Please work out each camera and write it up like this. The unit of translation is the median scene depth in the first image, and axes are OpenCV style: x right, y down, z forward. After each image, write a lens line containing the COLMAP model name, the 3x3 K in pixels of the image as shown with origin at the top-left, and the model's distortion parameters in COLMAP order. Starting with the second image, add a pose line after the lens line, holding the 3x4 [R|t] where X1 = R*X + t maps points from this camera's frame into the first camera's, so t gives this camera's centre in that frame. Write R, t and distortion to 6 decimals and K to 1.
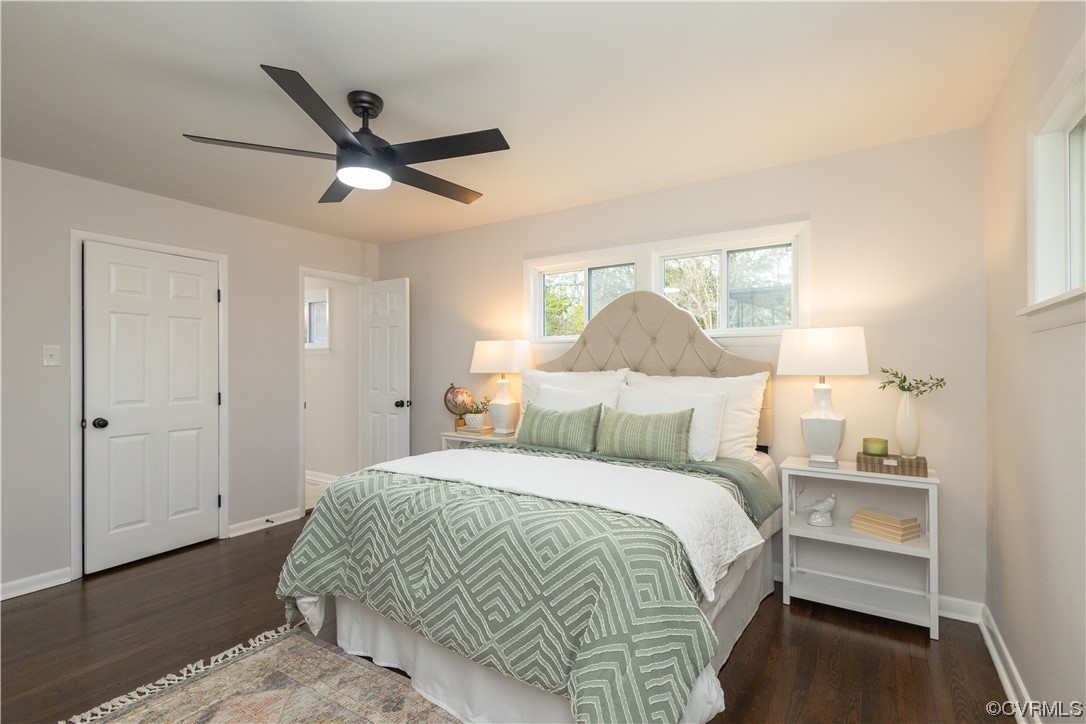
lens RADIAL K [[511.3, 0, 548.0], [0, 511.3, 360.9], [0, 0, 1]] dist [0.022643, 0.000064]
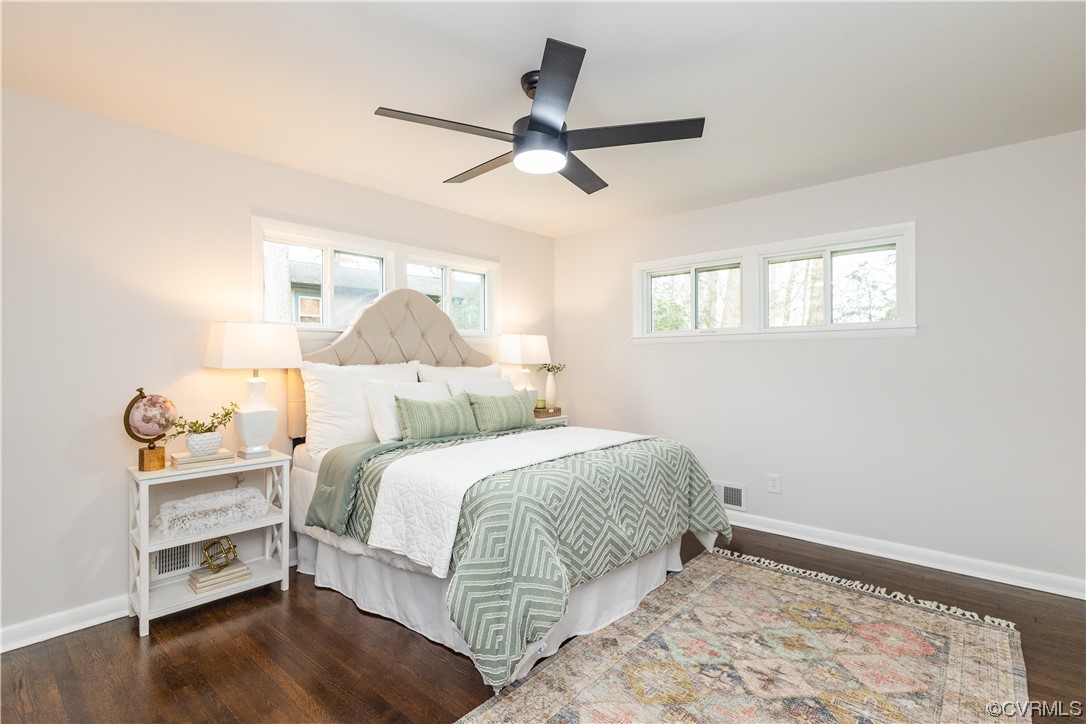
lens RADIAL K [[511.3, 0, 548.0], [0, 511.3, 360.9], [0, 0, 1]] dist [0.022643, 0.000064]
pose [[0.146003, -0.002676, 0.989280, -0.883209], [-0.004743, 0.999983, 0.003405, 0.010176], [-0.989273, -0.005189, 0.145988, 0.579845]]
